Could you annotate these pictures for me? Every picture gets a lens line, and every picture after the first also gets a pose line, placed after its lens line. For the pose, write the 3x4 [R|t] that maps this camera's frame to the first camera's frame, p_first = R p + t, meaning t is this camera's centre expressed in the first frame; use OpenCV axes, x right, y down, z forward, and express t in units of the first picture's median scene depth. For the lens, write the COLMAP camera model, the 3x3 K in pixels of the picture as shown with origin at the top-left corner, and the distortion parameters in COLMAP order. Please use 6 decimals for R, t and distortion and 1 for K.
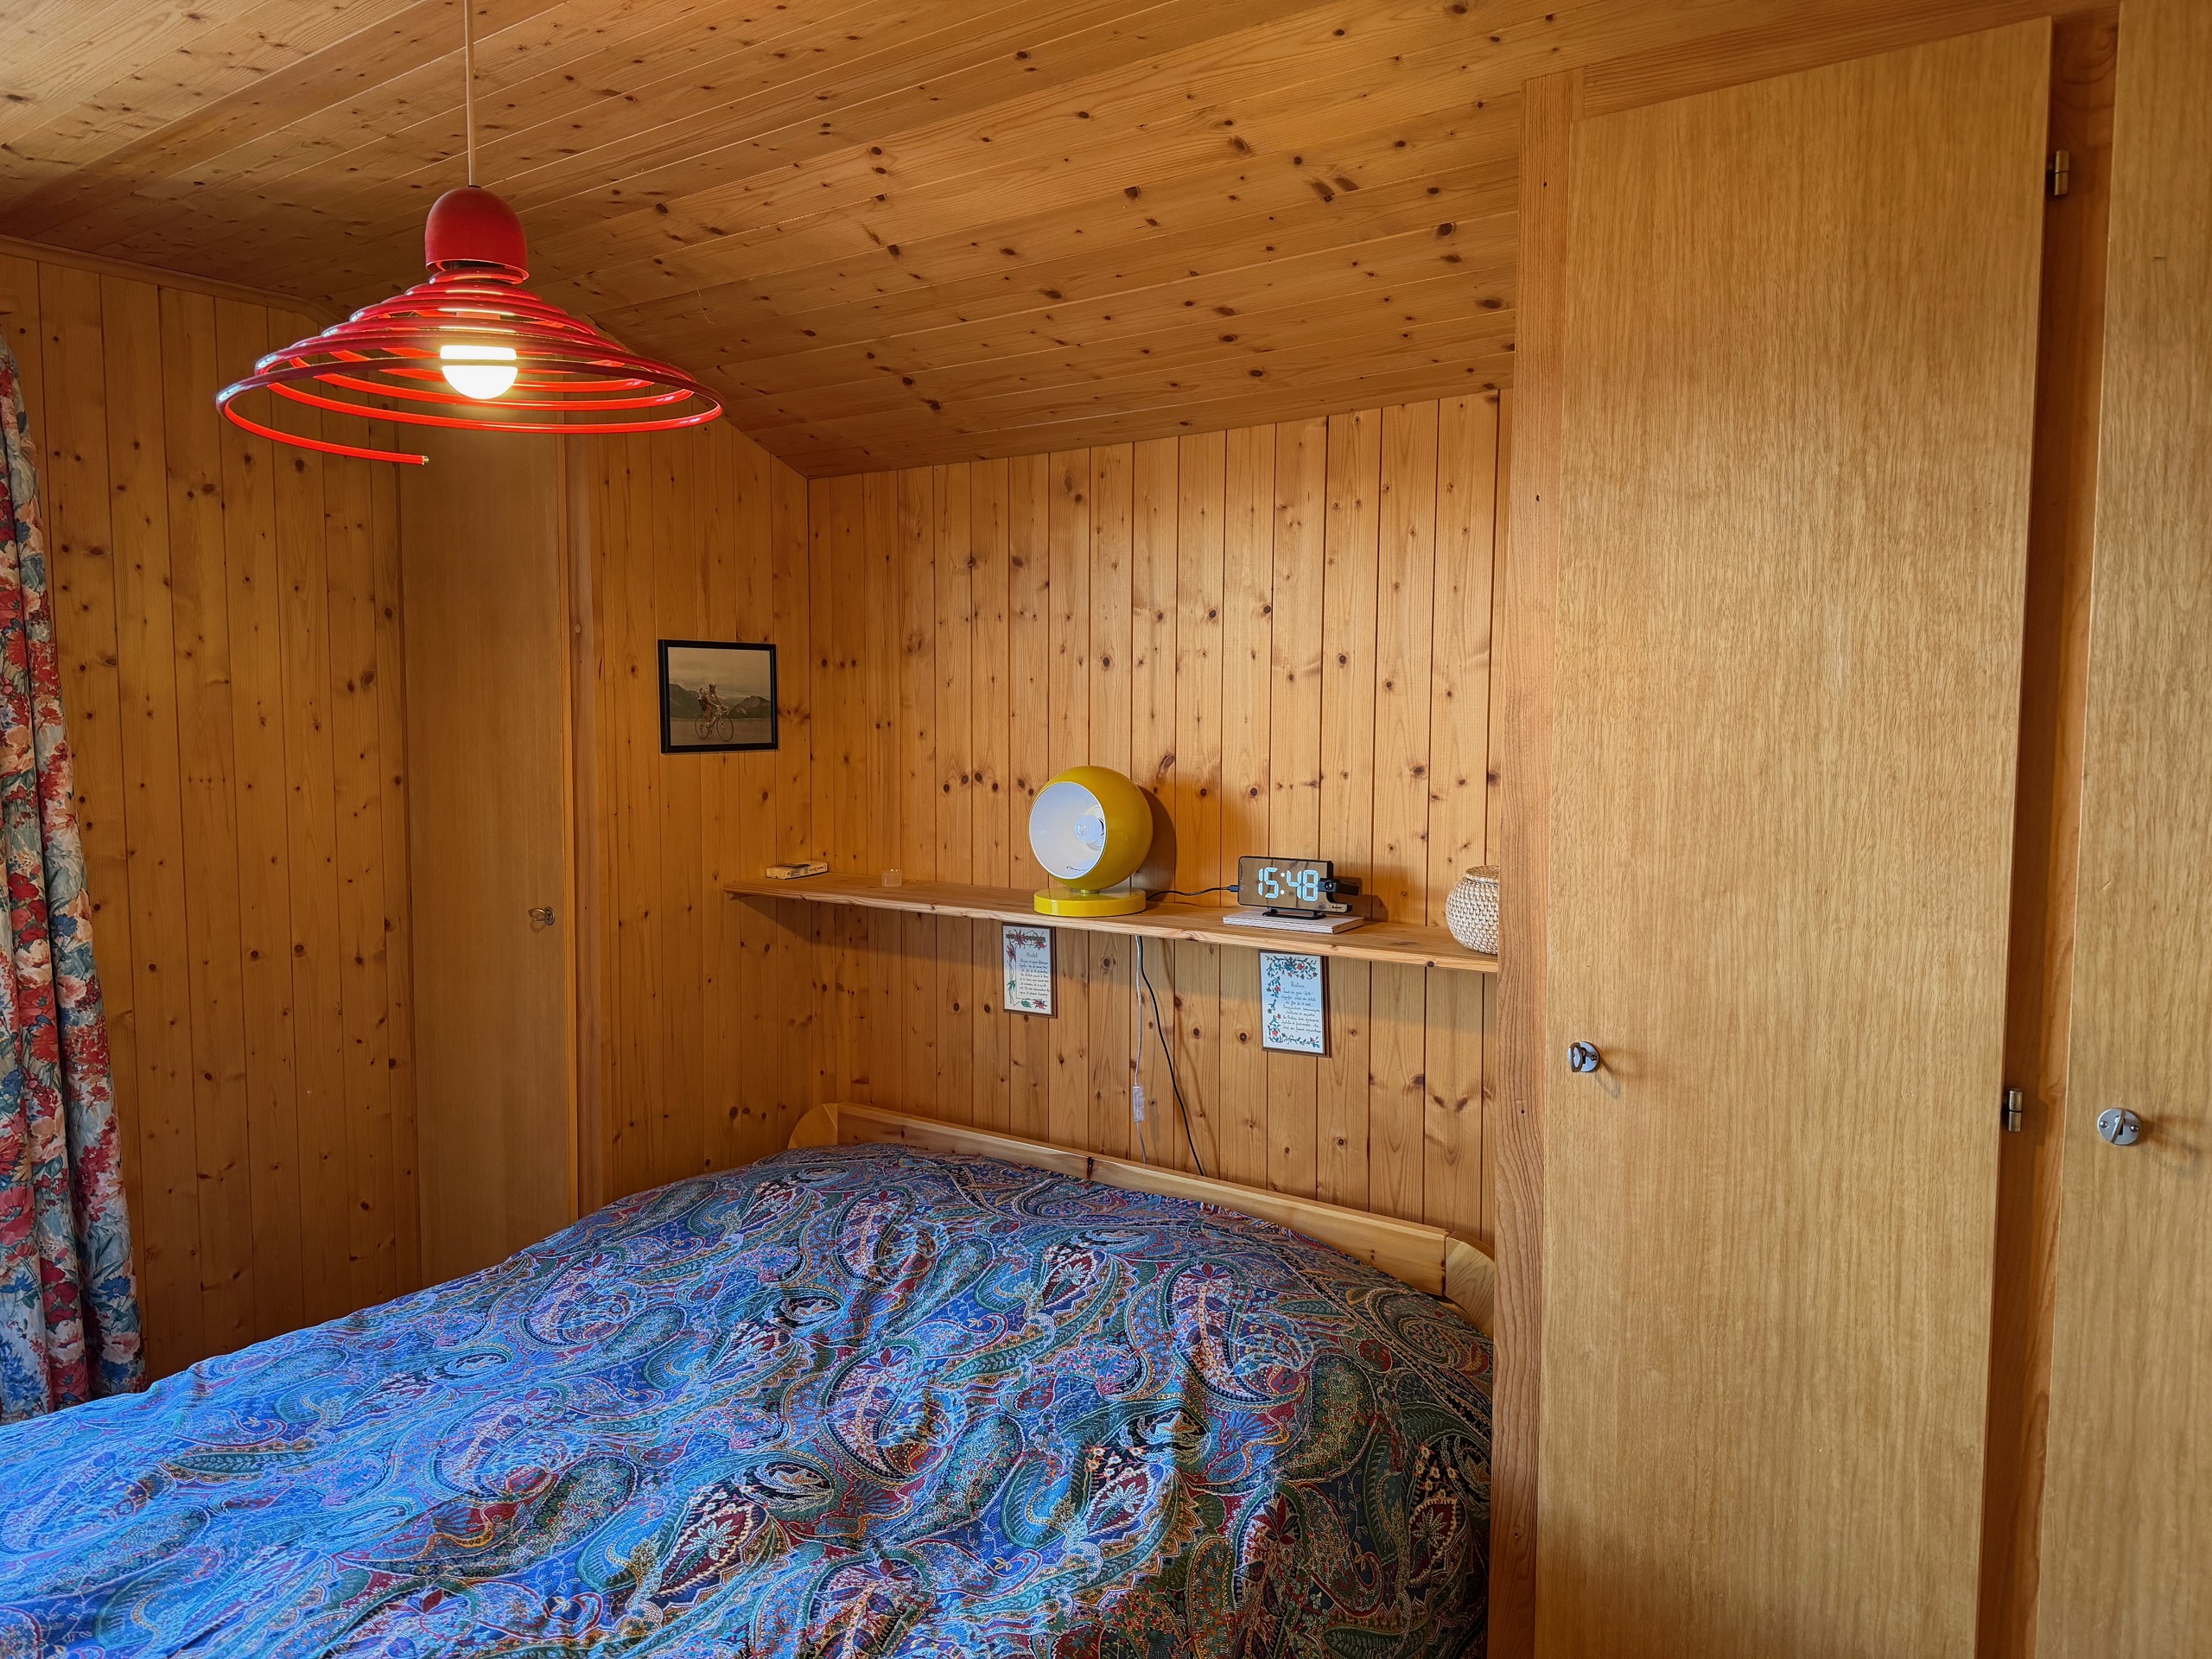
lens RADIAL K [[1547.5, 0, 1099.6], [0, 1547.5, 835.3], [0, 0, 1]] dist [0.057524, -0.066027]
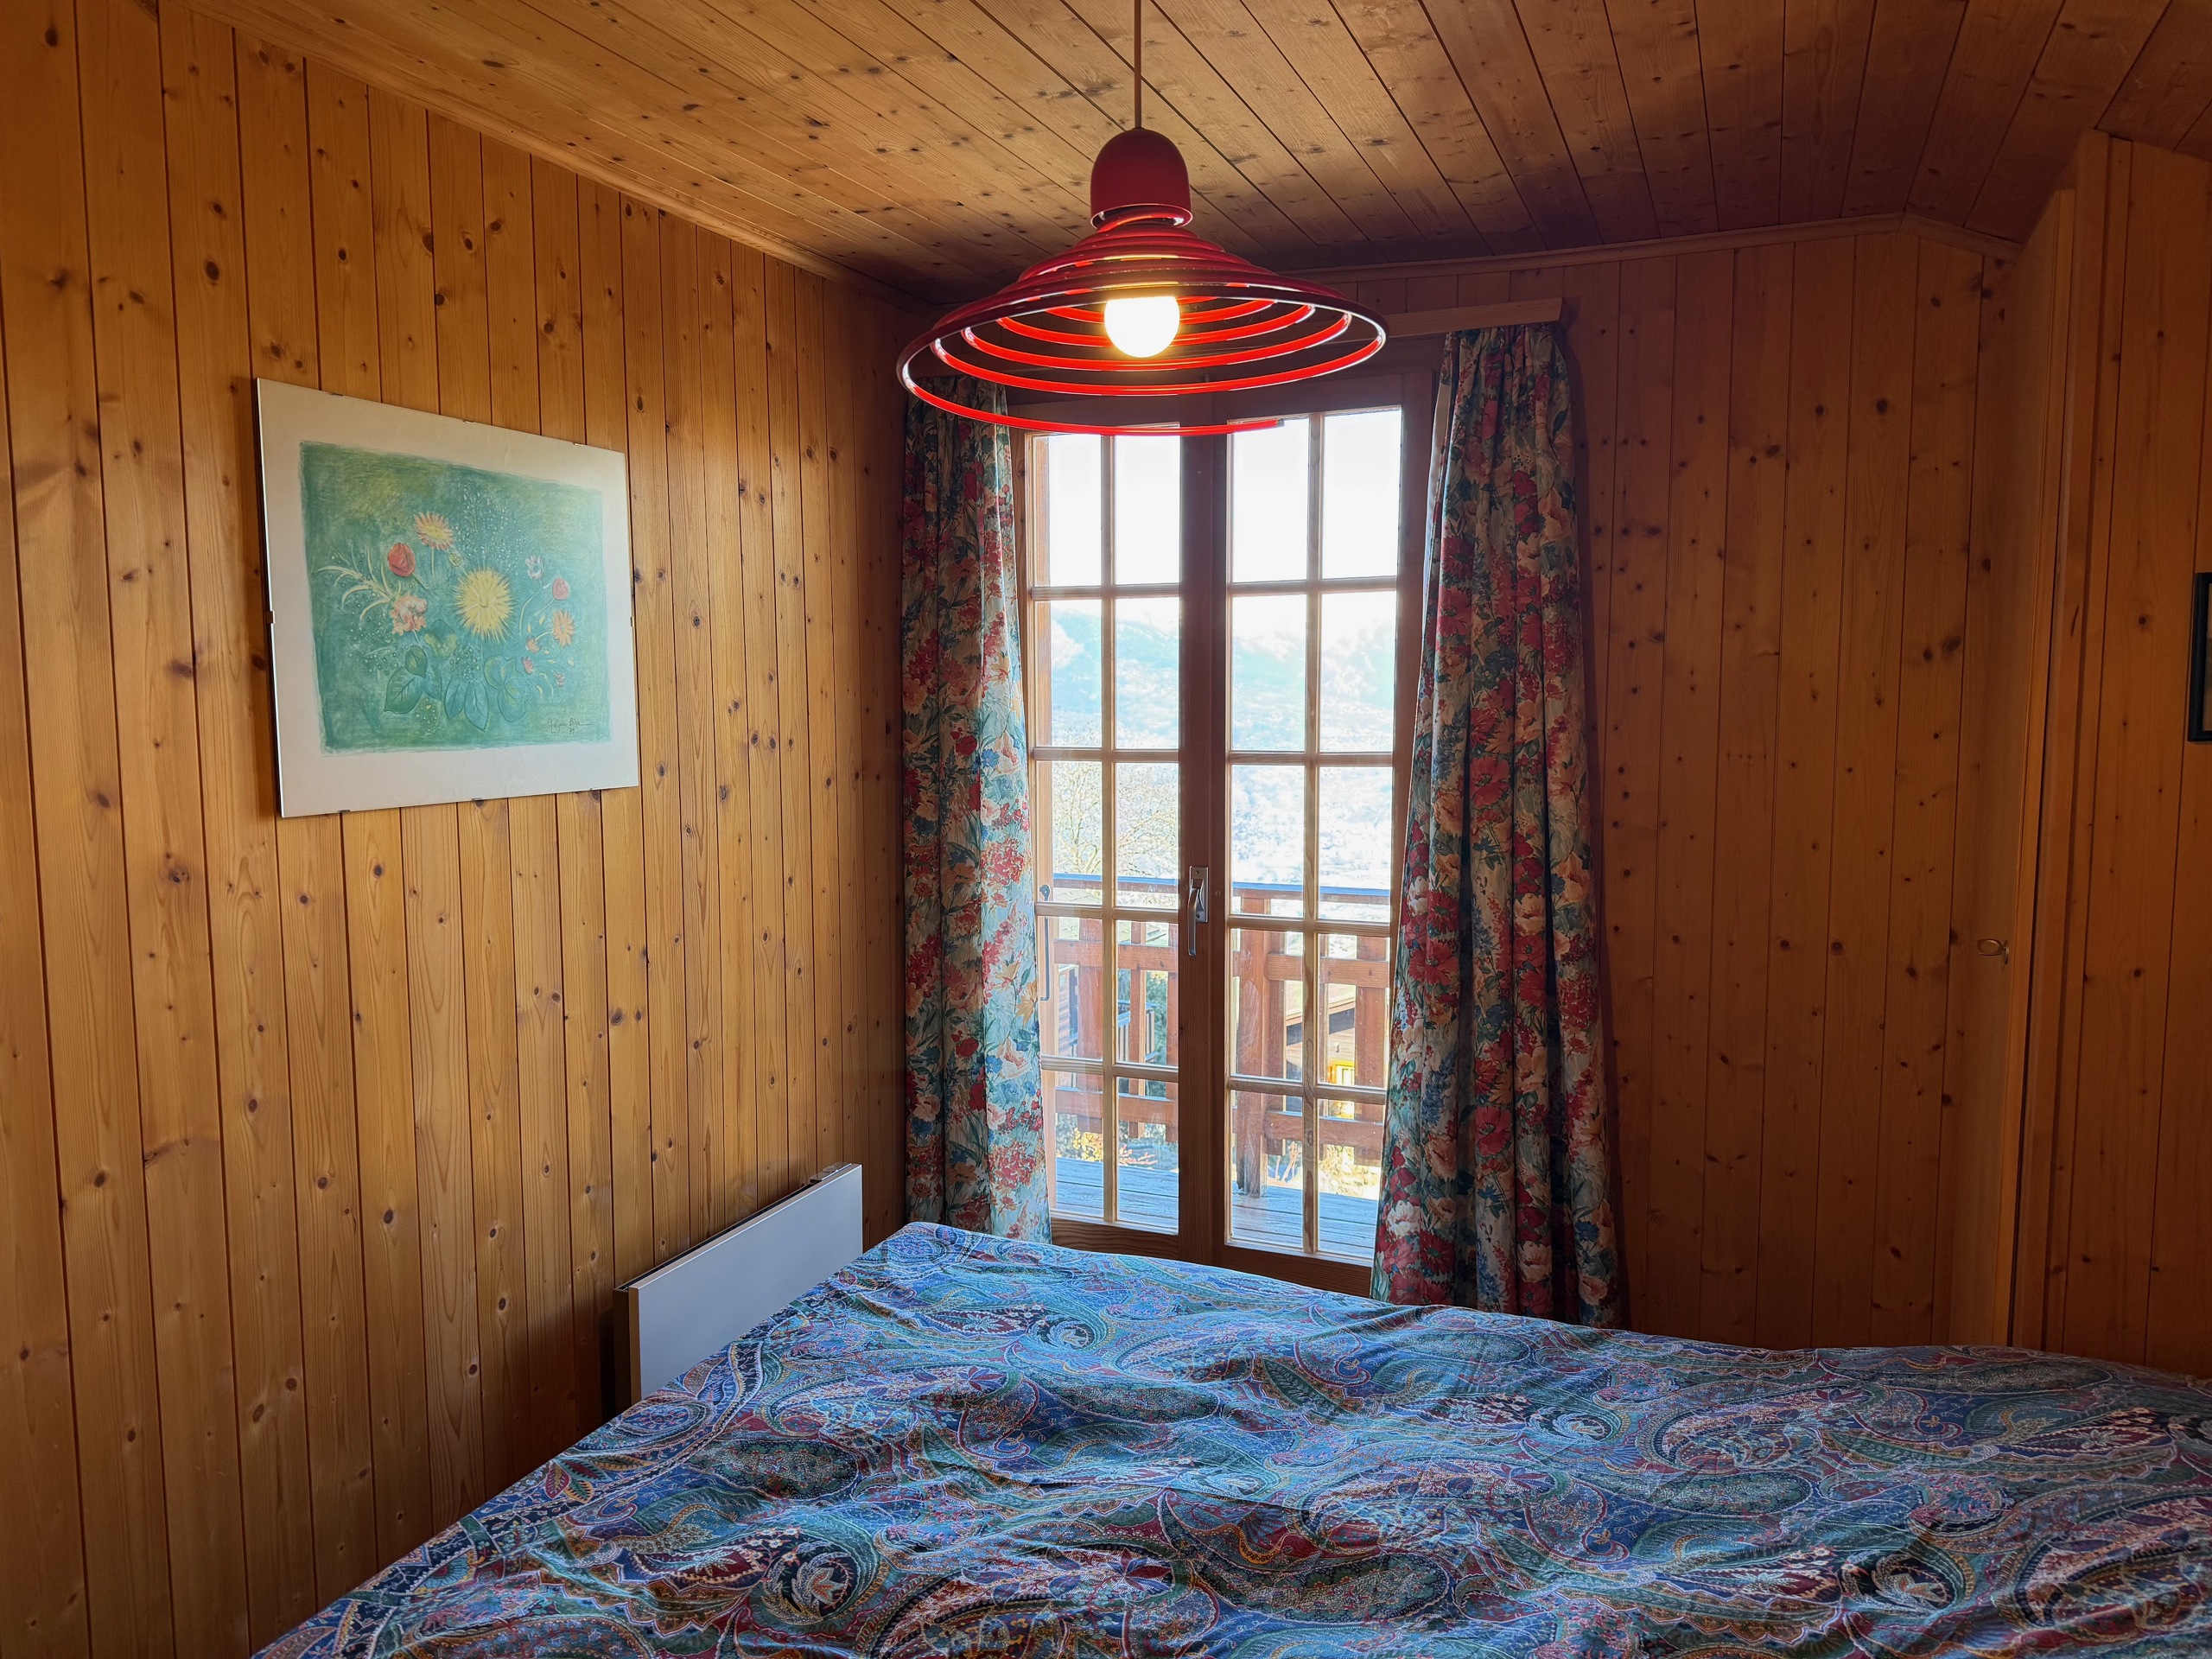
lens RADIAL K [[1547.5, 0, 1098.0], [0, 1547.5, 834.7], [0, 0, 1]] dist [0.057524, -0.066027]
pose [[0.246452, 0.086826, -0.965258, 0.297172], [-0.071370, 0.994900, 0.071270, -0.030519], [0.966524, 0.051326, 0.251392, 0.419114]]
